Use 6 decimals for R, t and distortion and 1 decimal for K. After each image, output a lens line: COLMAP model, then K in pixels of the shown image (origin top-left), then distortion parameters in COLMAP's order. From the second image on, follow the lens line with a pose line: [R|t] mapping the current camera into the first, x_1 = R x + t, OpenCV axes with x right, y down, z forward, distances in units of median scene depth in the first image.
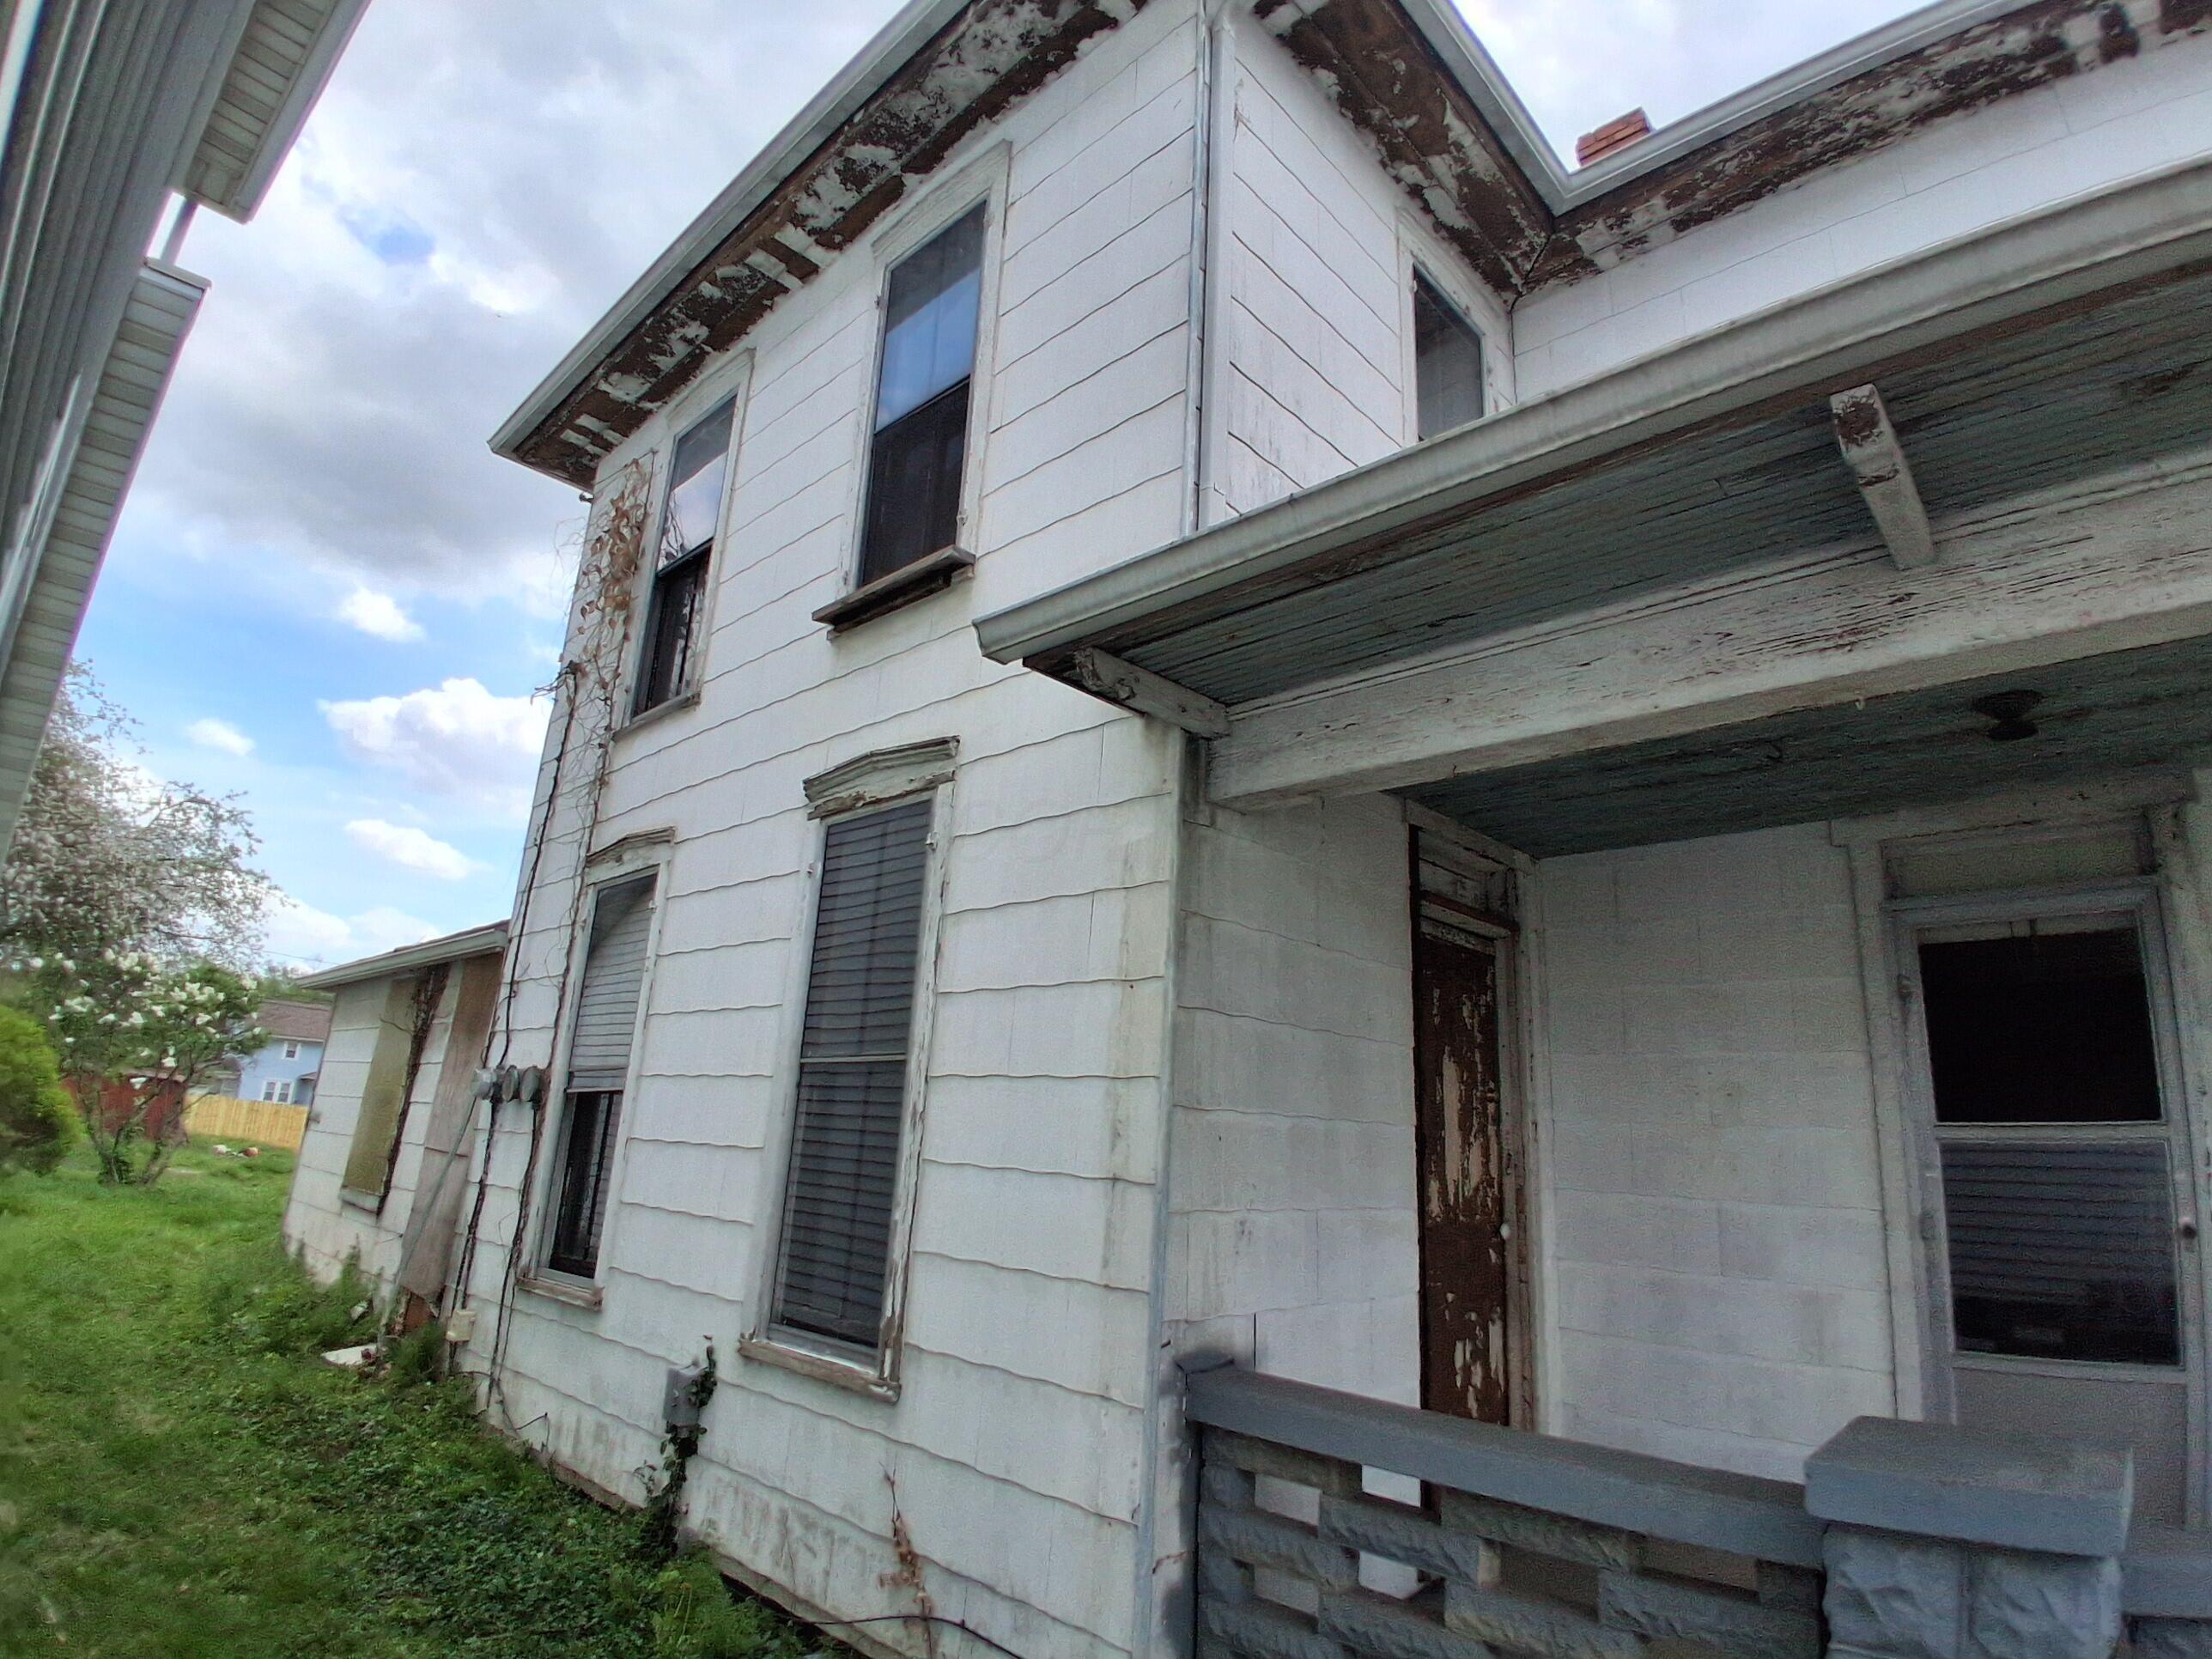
lens RADIAL K [[1103.2, 0, 1101.5], [0, 1103.2, 823.4], [0, 0, 1]] dist [0.011348, -0.054892]
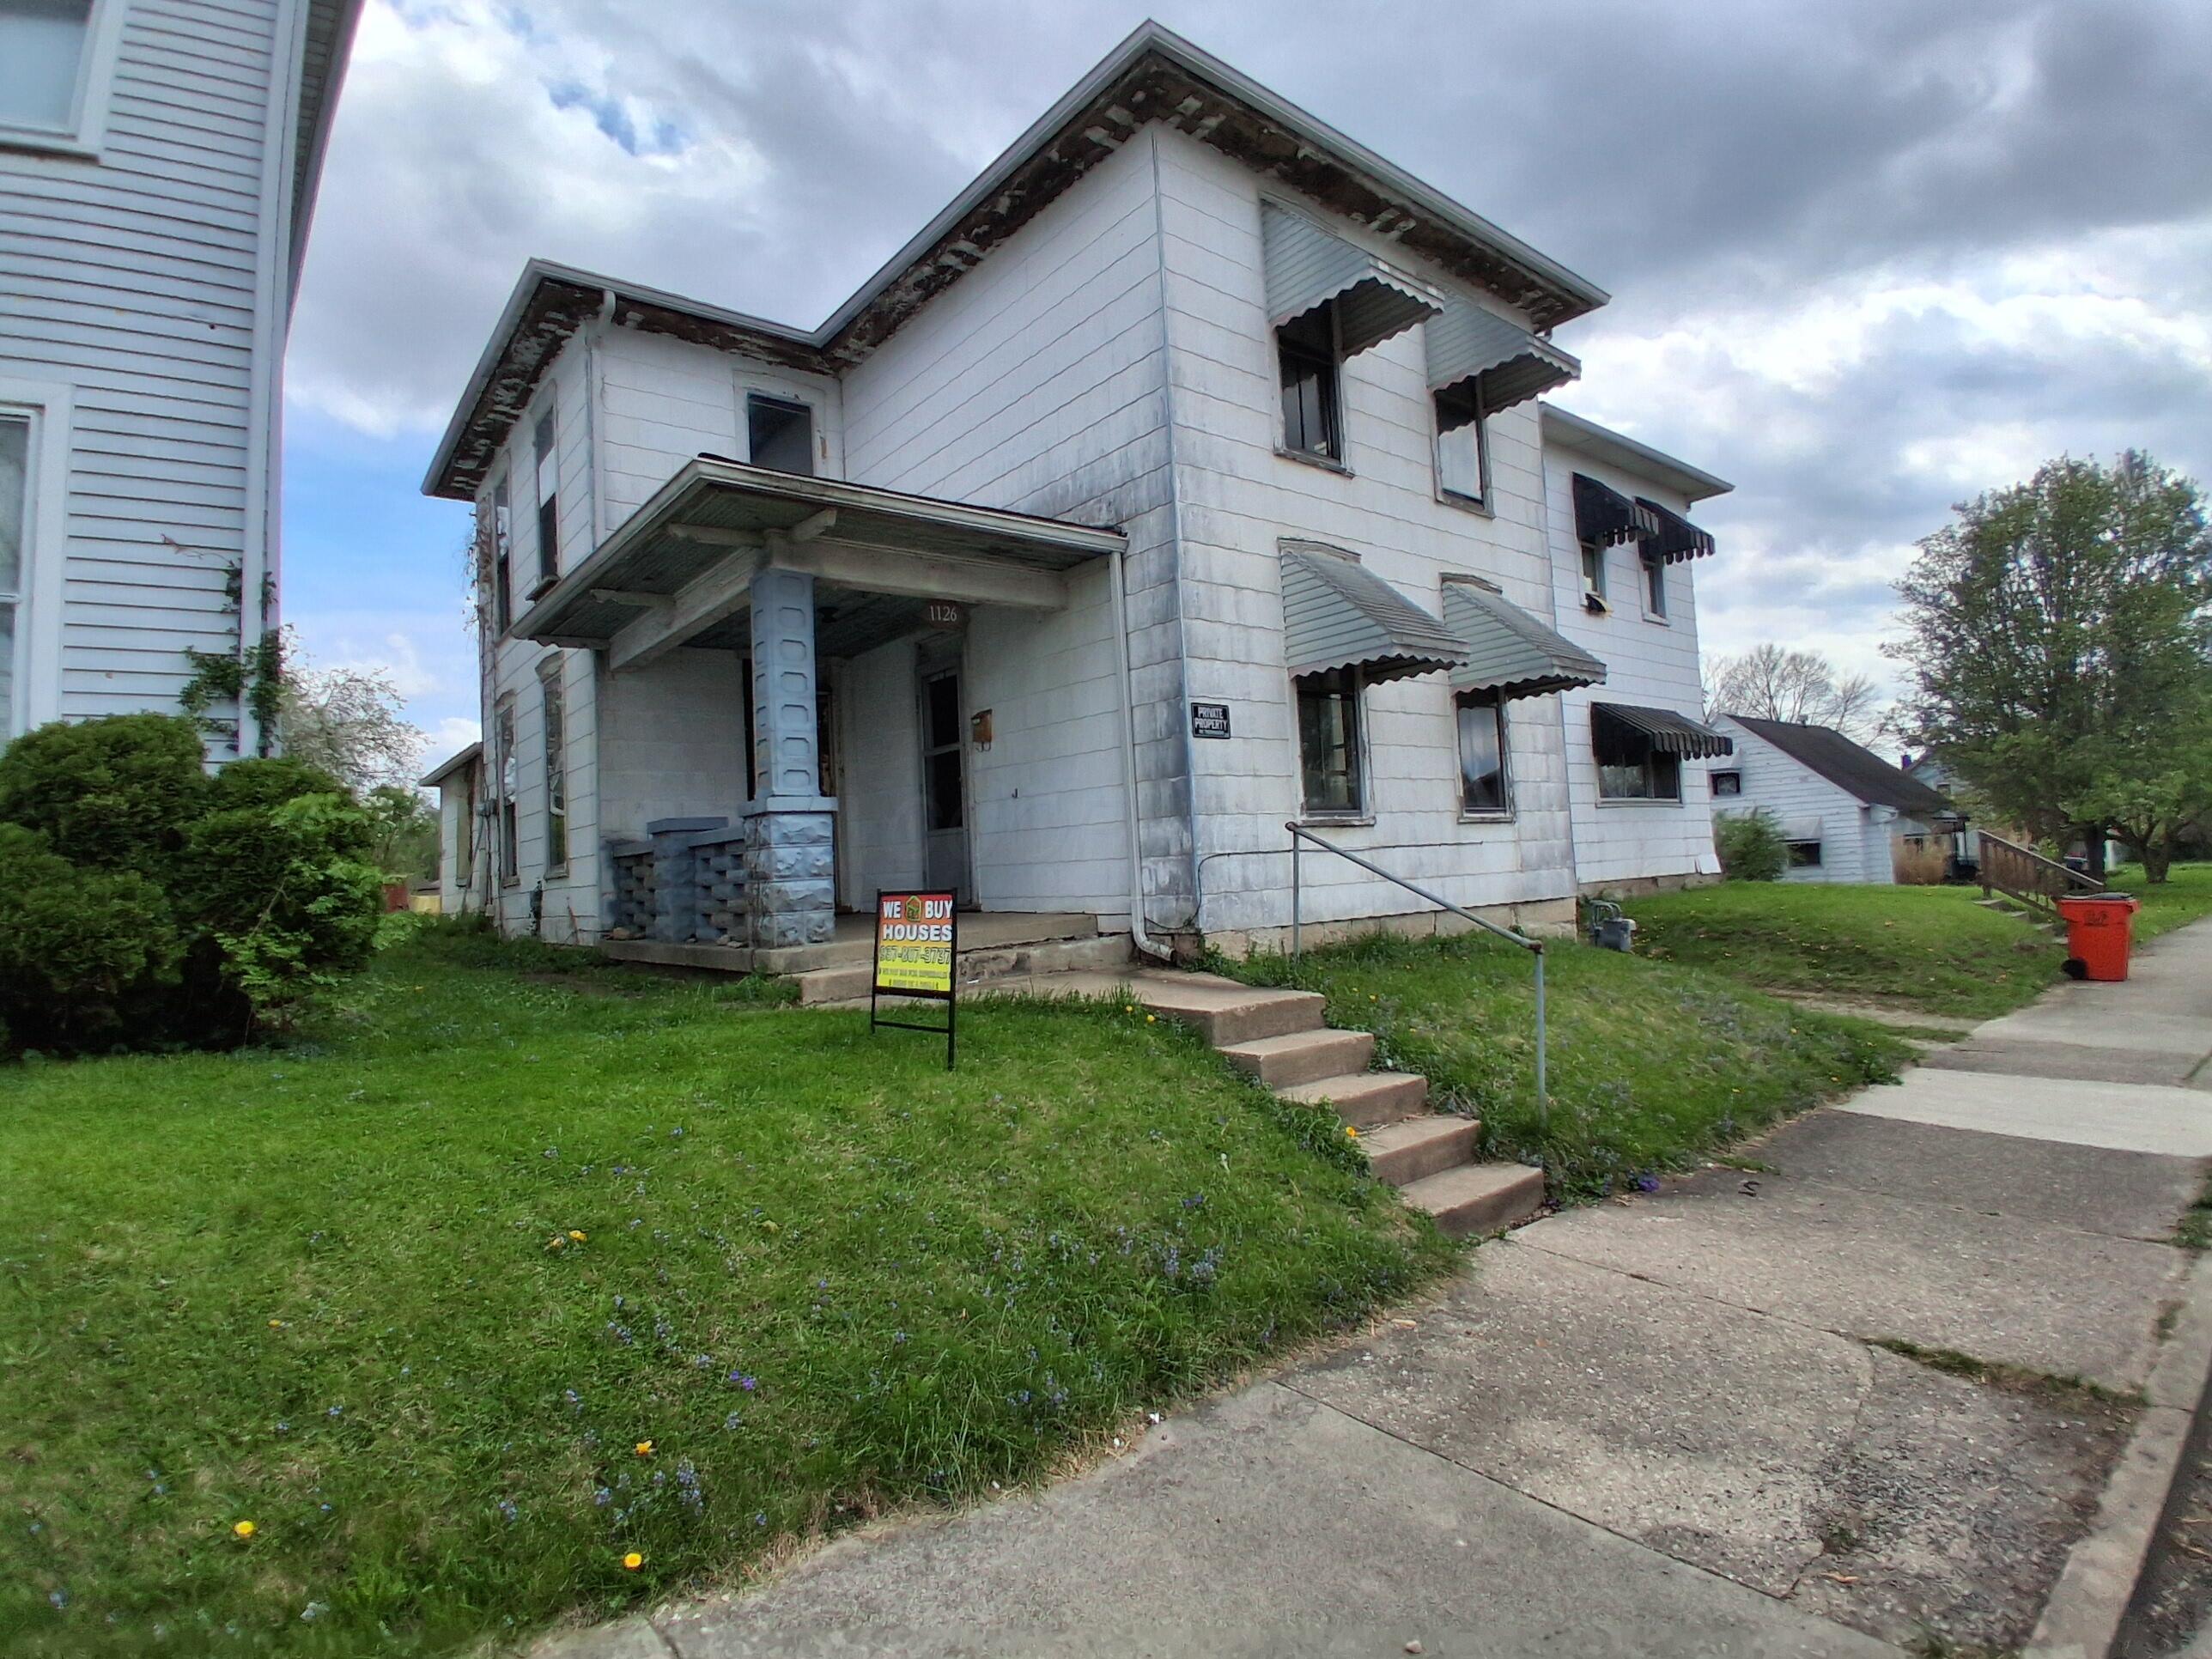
lens RADIAL K [[1103.2, 0, 1101.5], [0, 1103.2, 823.4], [0, 0, 1]] dist [0.011348, -0.054892]
pose [[0.984112, -0.106375, -0.142153, 1.063896], [0.135738, 0.966873, 0.216178, -0.051431], [0.114448, -0.232038, 0.965950, -1.091781]]
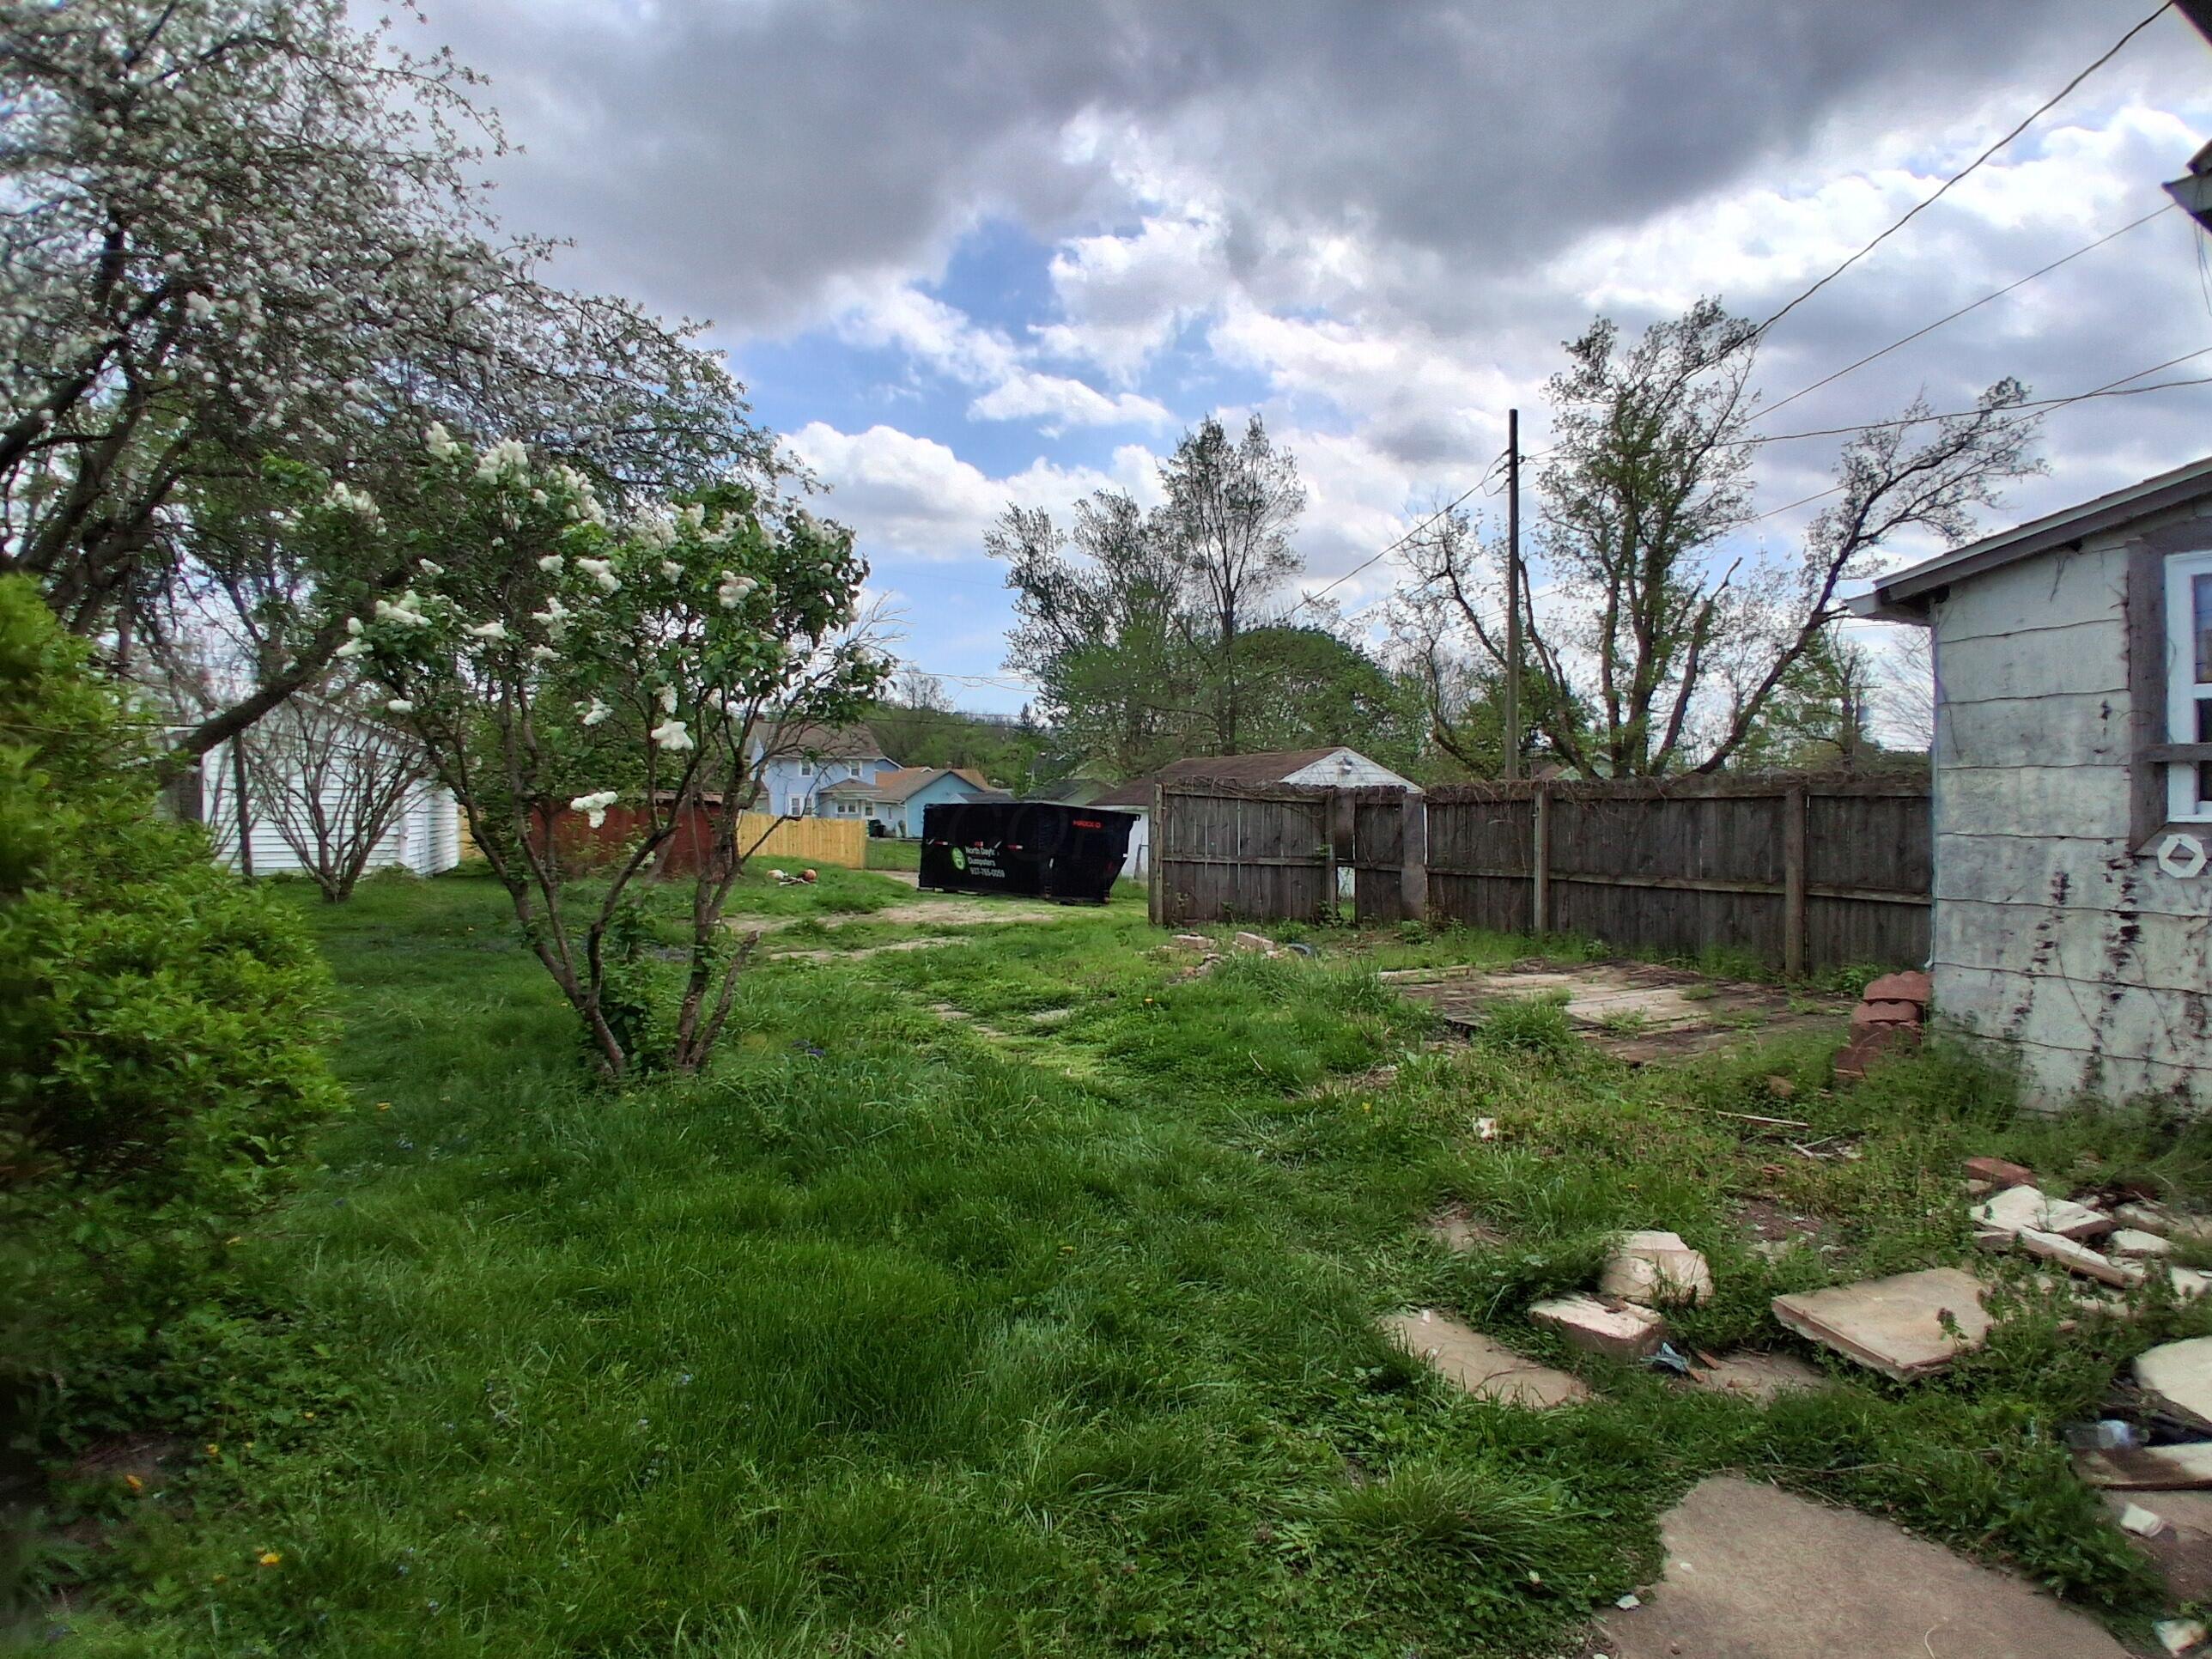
lens RADIAL K [[1103.2, 0, 1101.5], [0, 1103.2, 823.4], [0, 0, 1]] dist [0.011348, -0.054892]
pose [[0.933430, -0.049565, -0.355318, -0.108451], [0.148179, 0.955247, 0.256019, 0.031099], [0.326727, -0.291626, 0.899001, 0.126501]]
